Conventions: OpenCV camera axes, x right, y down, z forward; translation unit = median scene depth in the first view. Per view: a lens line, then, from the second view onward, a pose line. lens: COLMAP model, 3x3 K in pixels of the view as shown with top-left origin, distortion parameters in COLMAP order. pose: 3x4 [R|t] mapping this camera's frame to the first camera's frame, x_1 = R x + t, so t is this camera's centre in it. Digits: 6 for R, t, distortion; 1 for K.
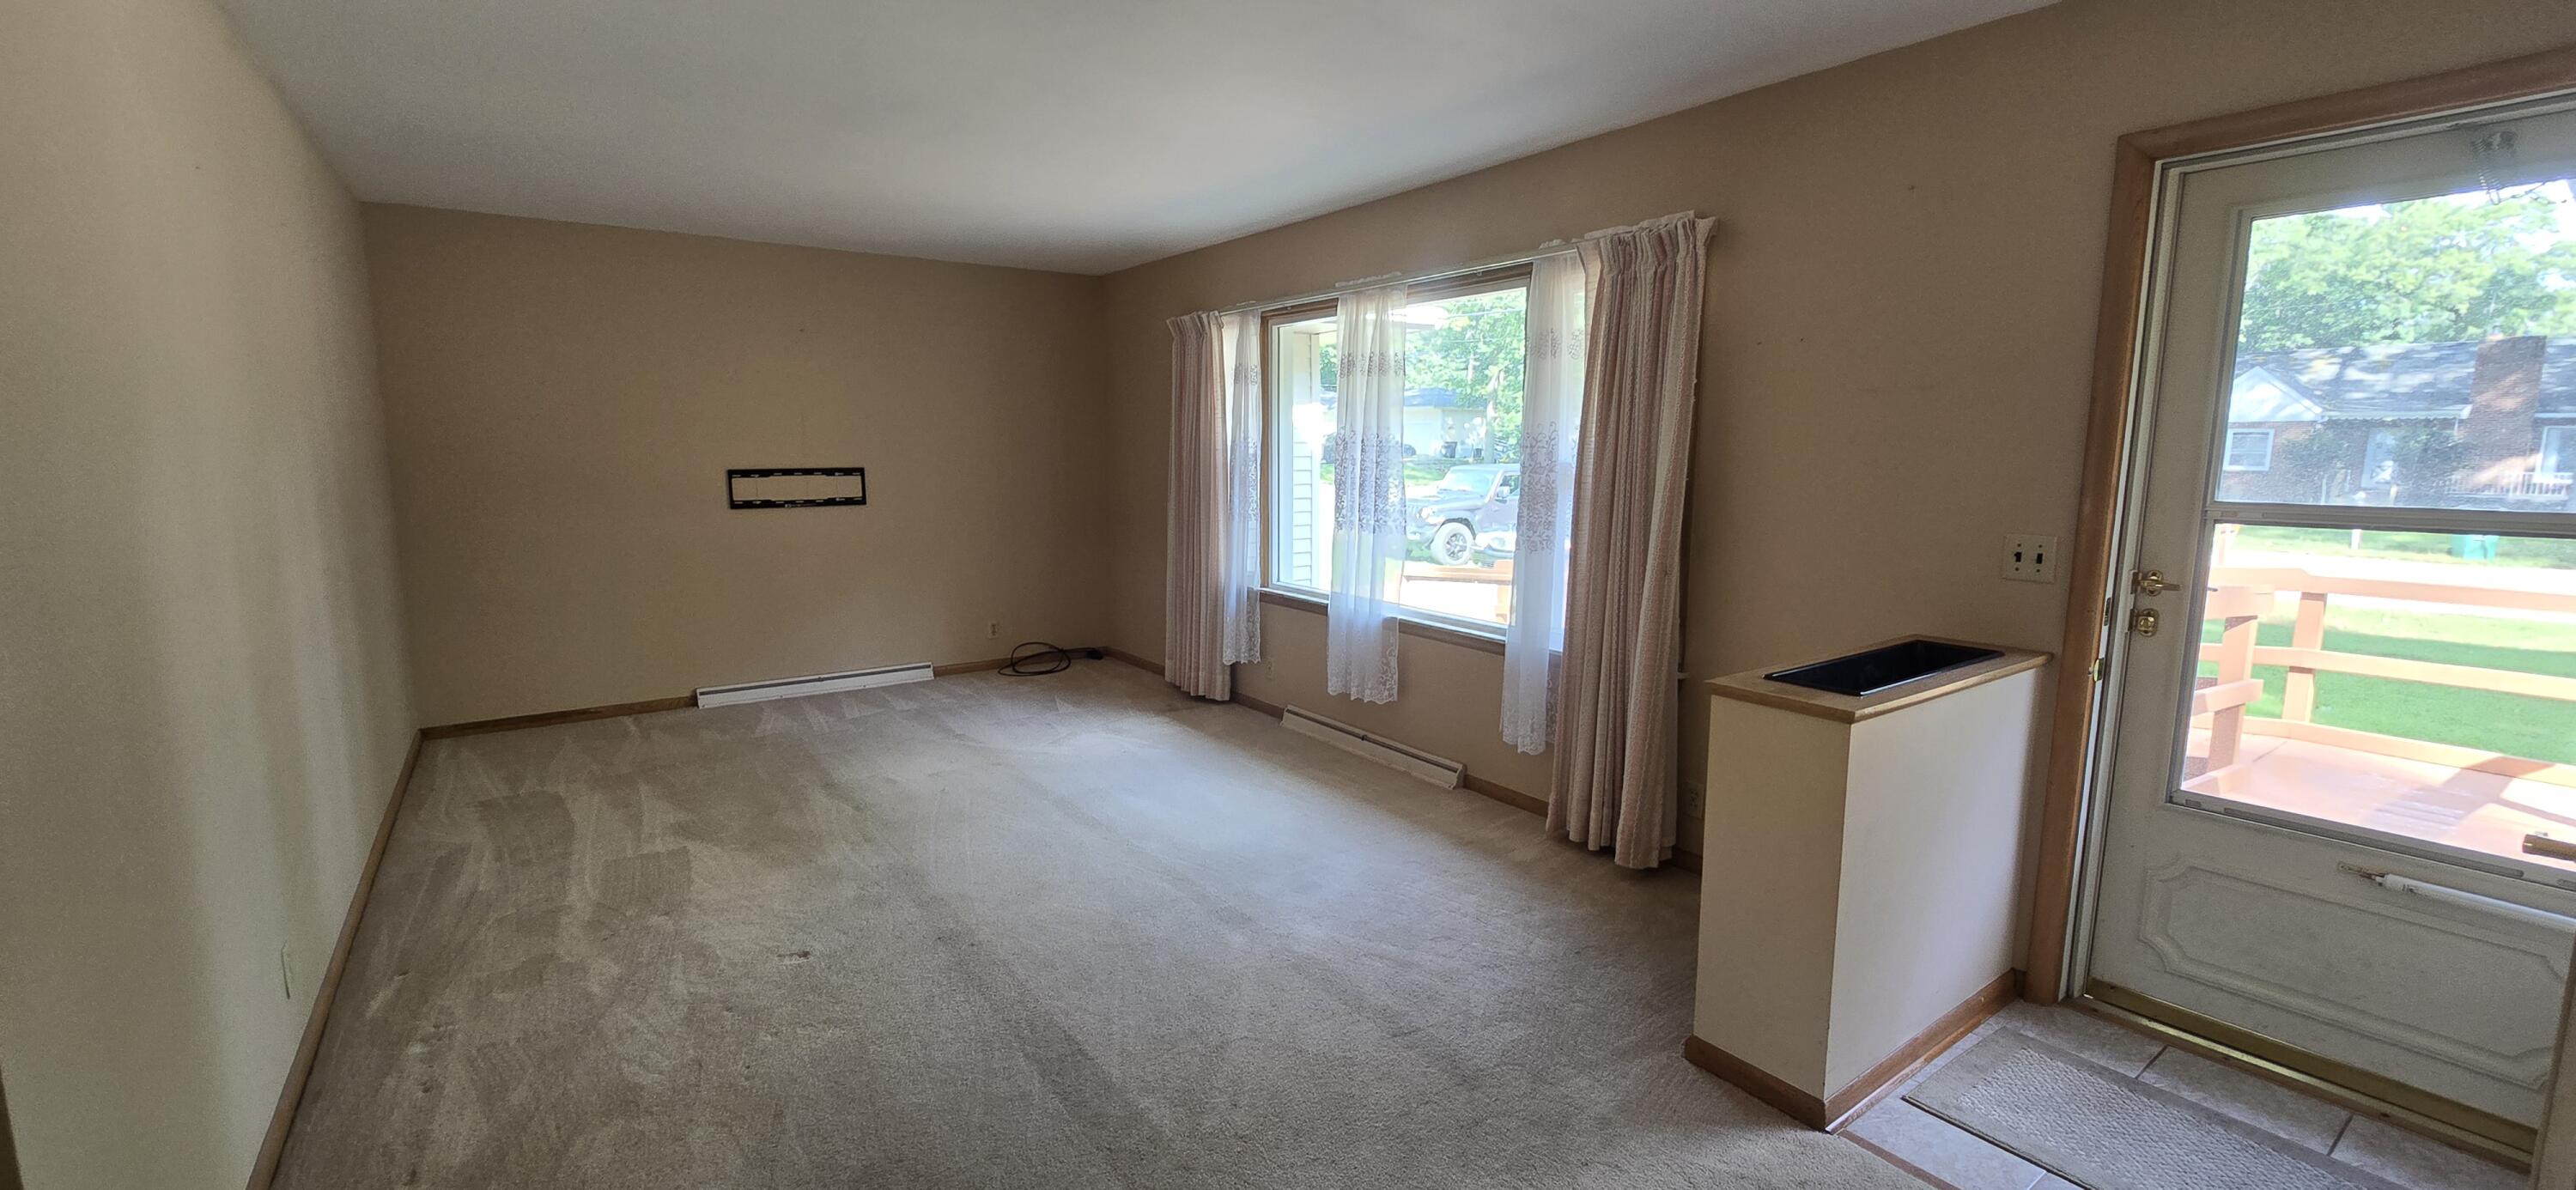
lens RADIAL K [[1055.4, 0, 1299.8], [0, 1055.4, 599.8], [0, 0, 1]] dist [-0.001101, 0.000009]
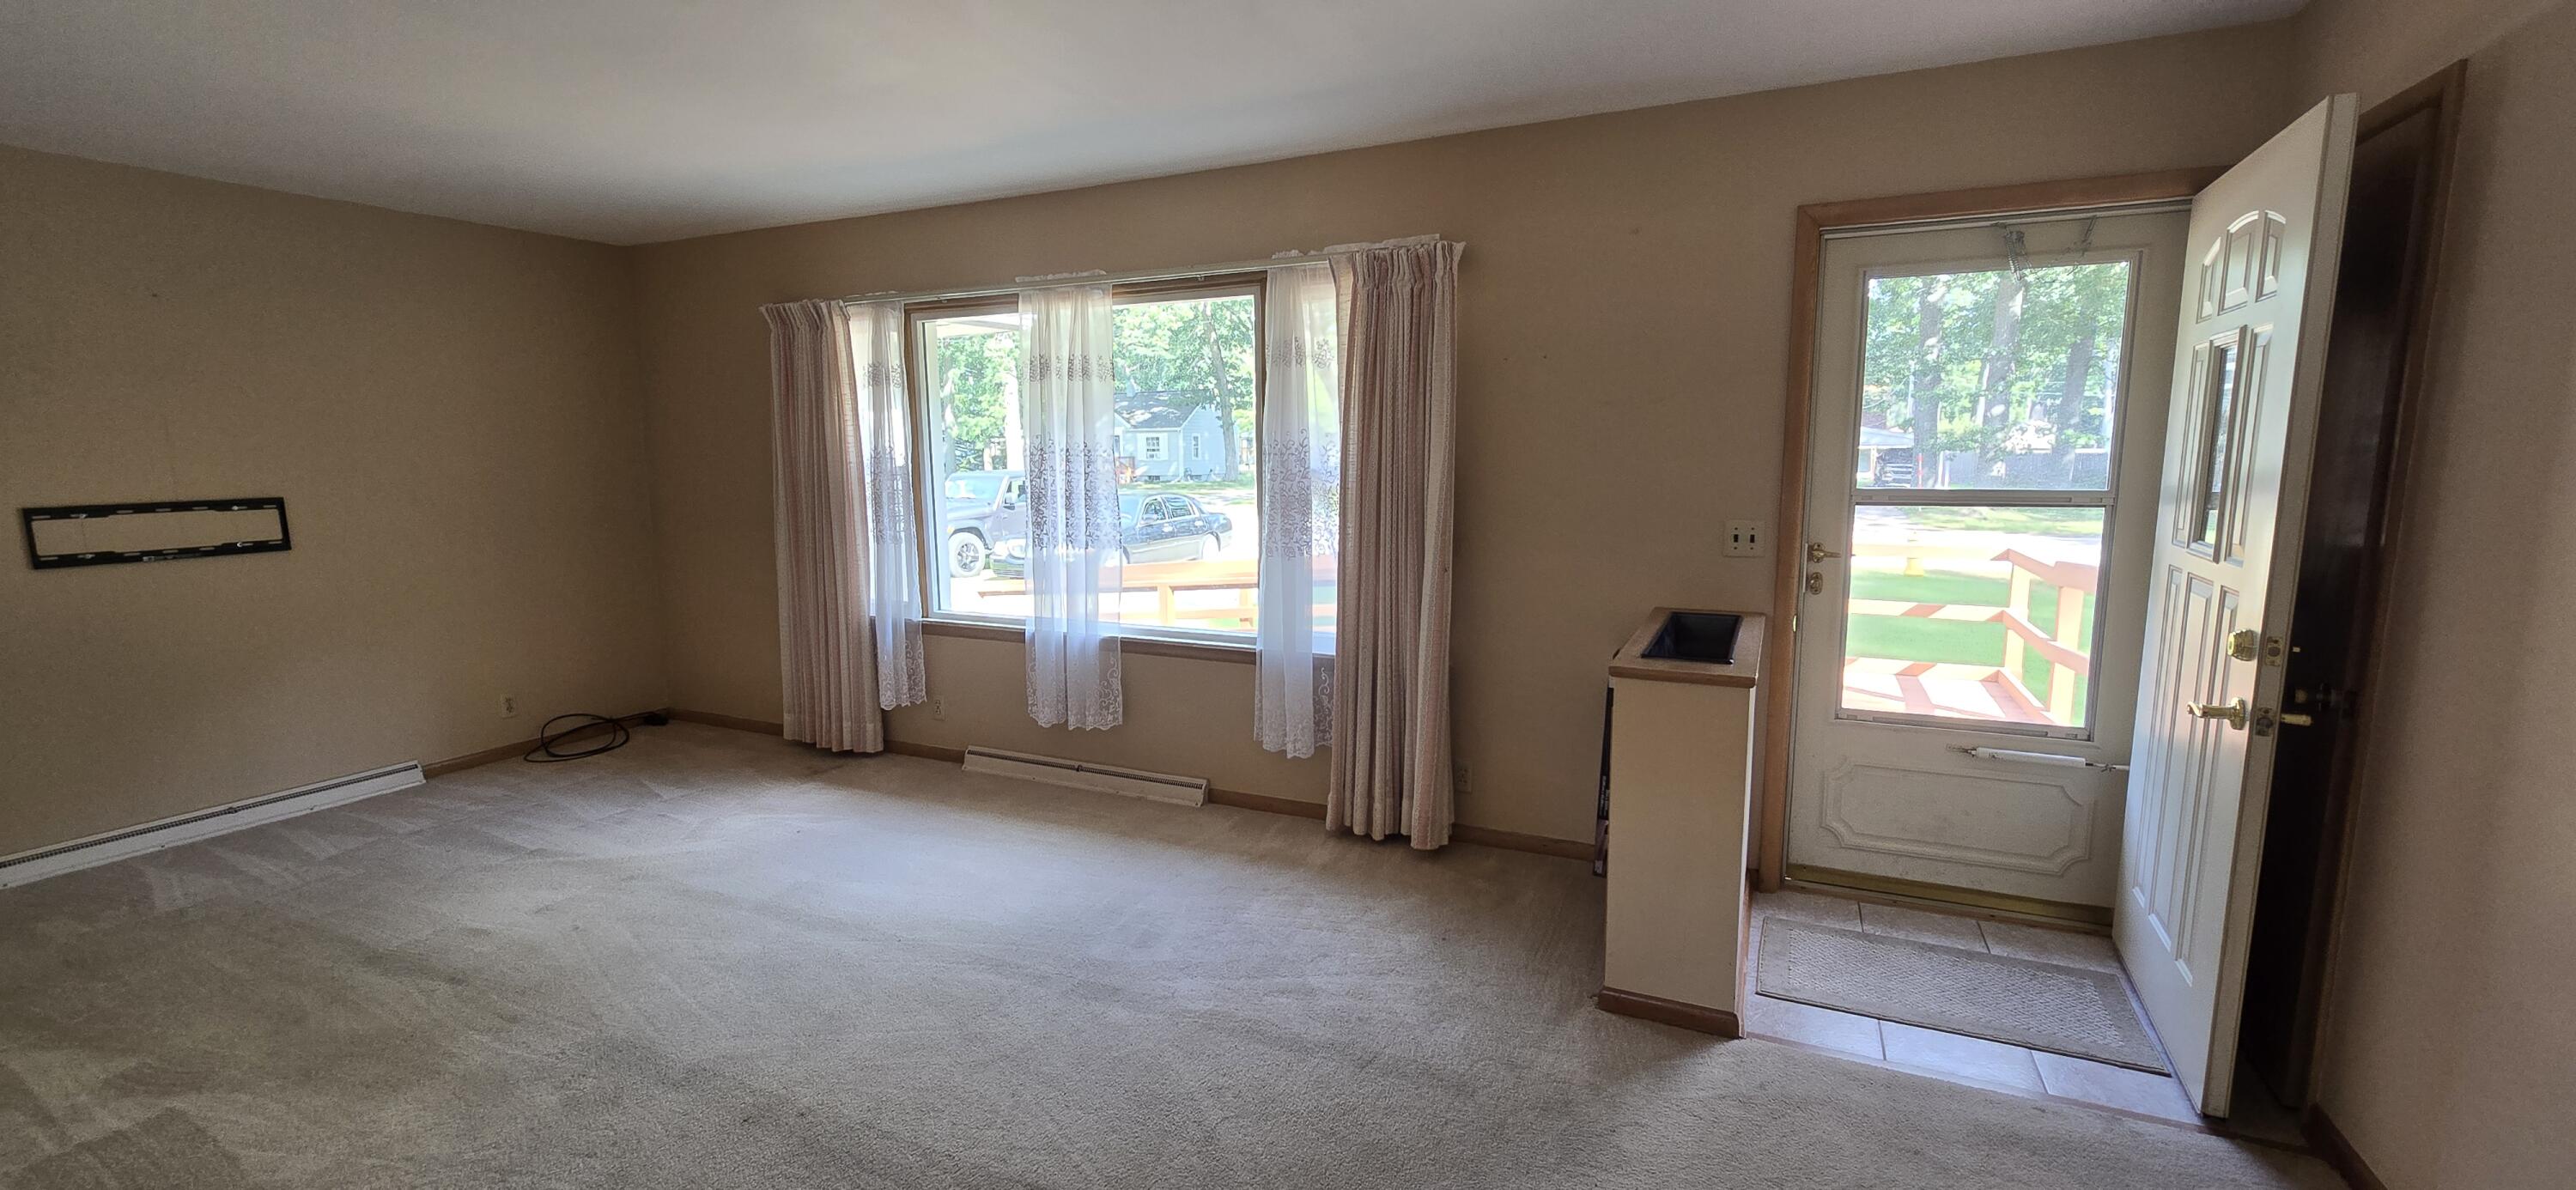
lens RADIAL K [[1049.7, 0, 1290.7], [0, 1049.7, 600.8], [0, 0, 1]] dist [-0.001535, -0.000443]
pose [[0.874373, -0.081607, 0.478344, -0.223056], [0.082661, 0.996399, 0.018891, -0.020263], [-0.478163, 0.023023, 0.877969, 0.102016]]
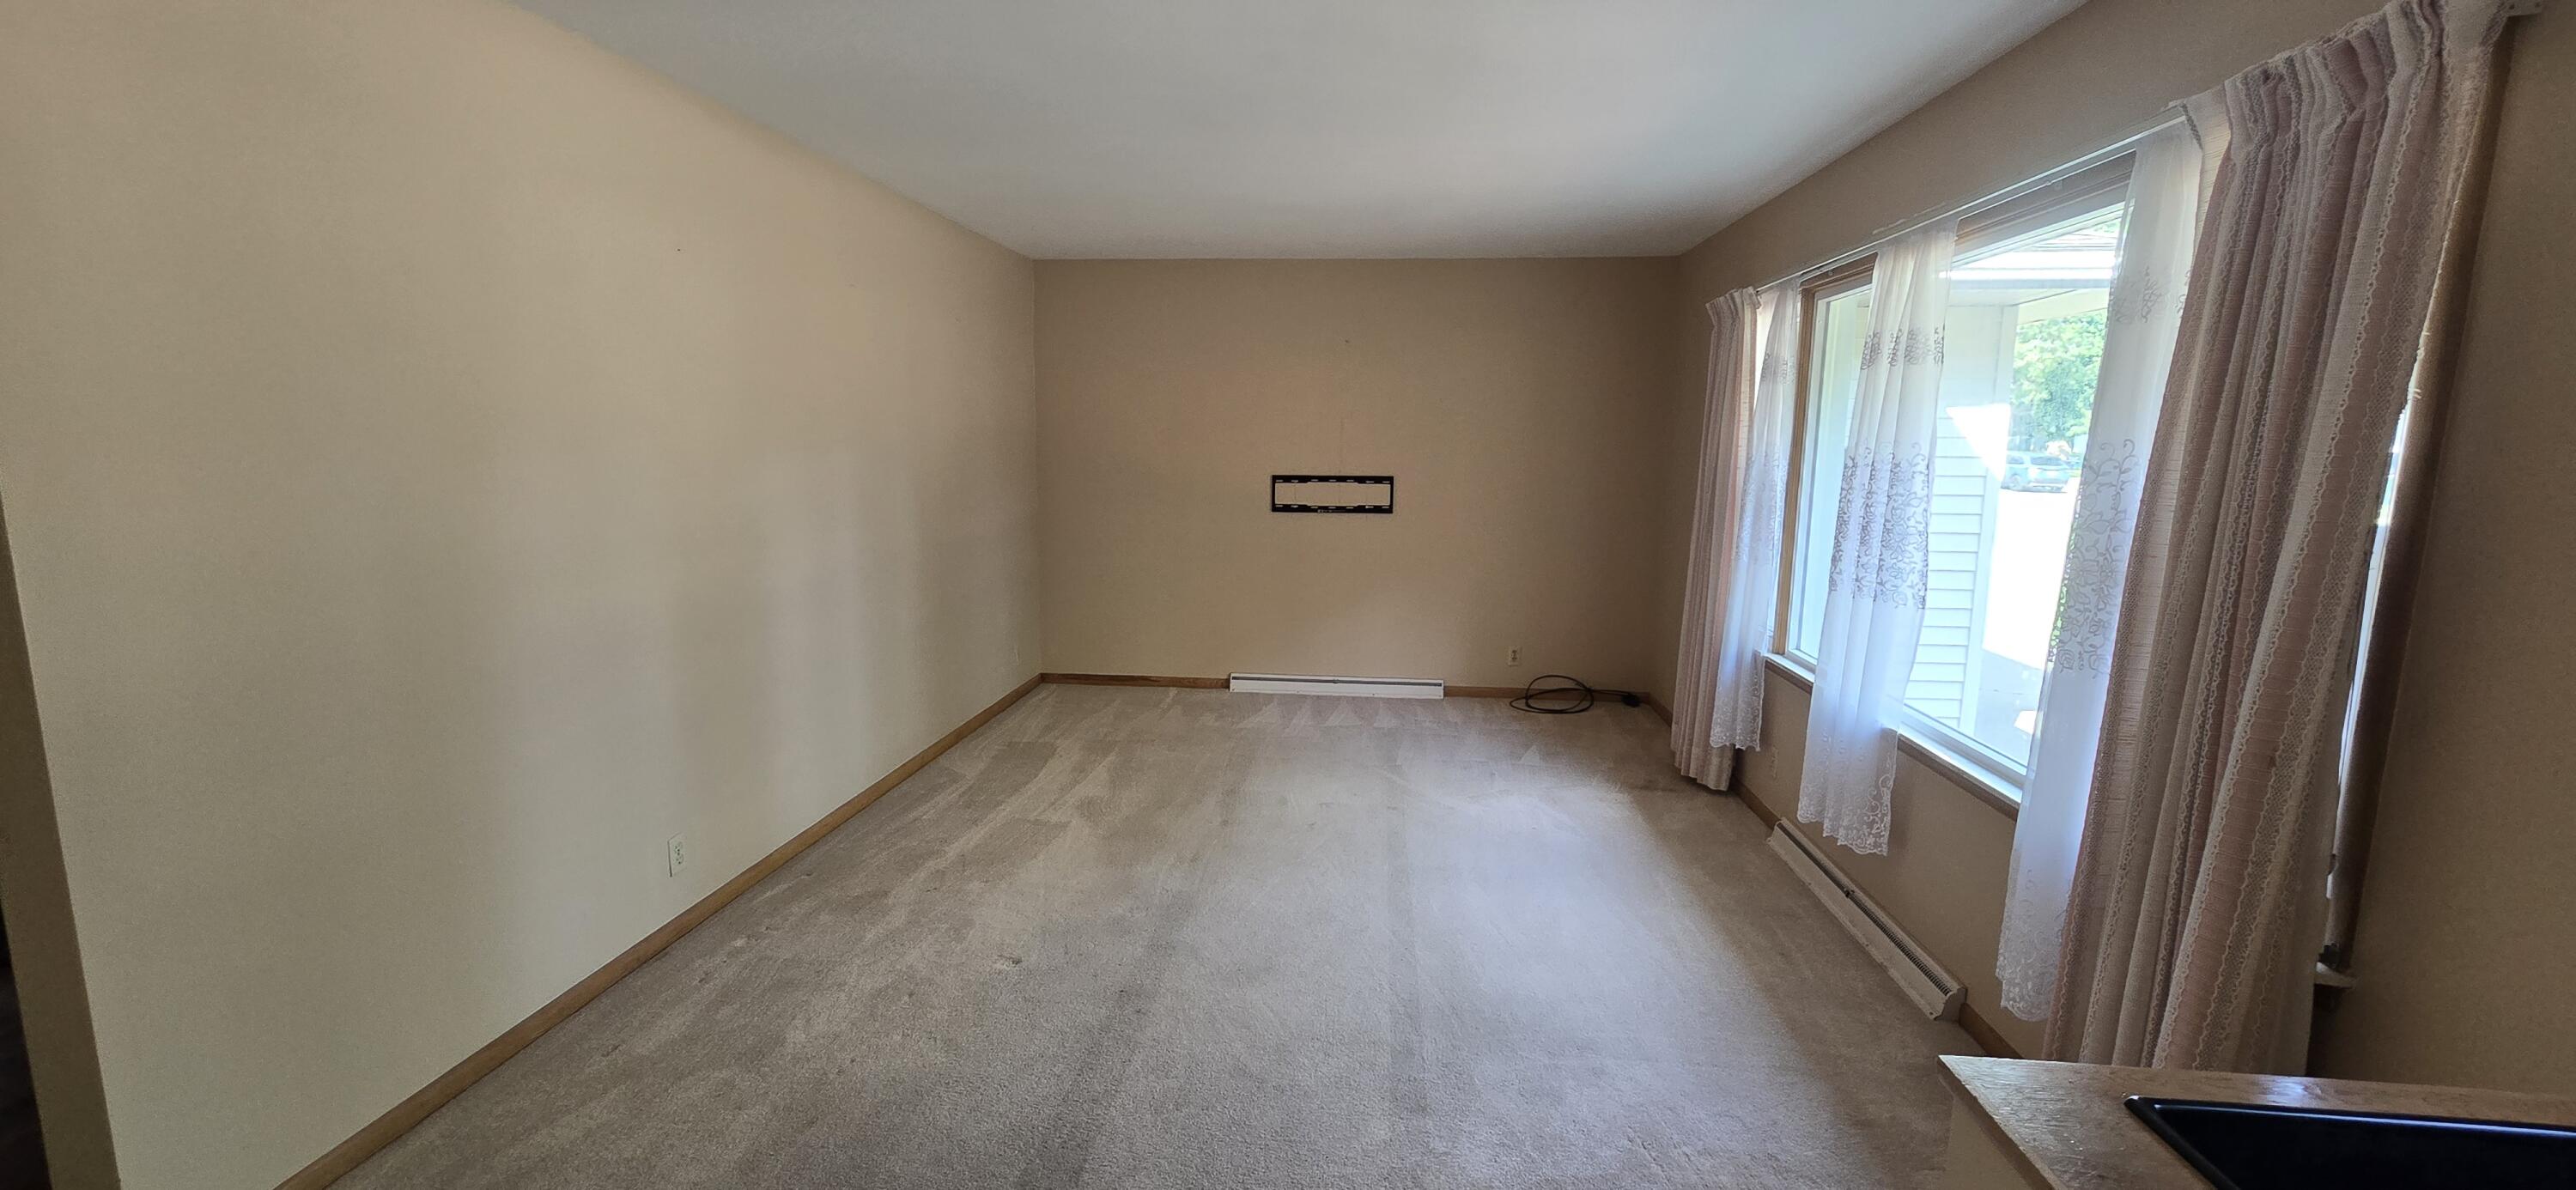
lens RADIAL K [[1055.4, 0, 1299.8], [0, 1055.4, 599.8], [0, 0, 1]] dist [-0.001101, 0.000009]
pose [[0.753216, 0.105703, -0.649225, 0.233583], [-0.106819, 0.993558, 0.037837, -0.050654], [0.649042, 0.040850, 0.759655, 0.258473]]
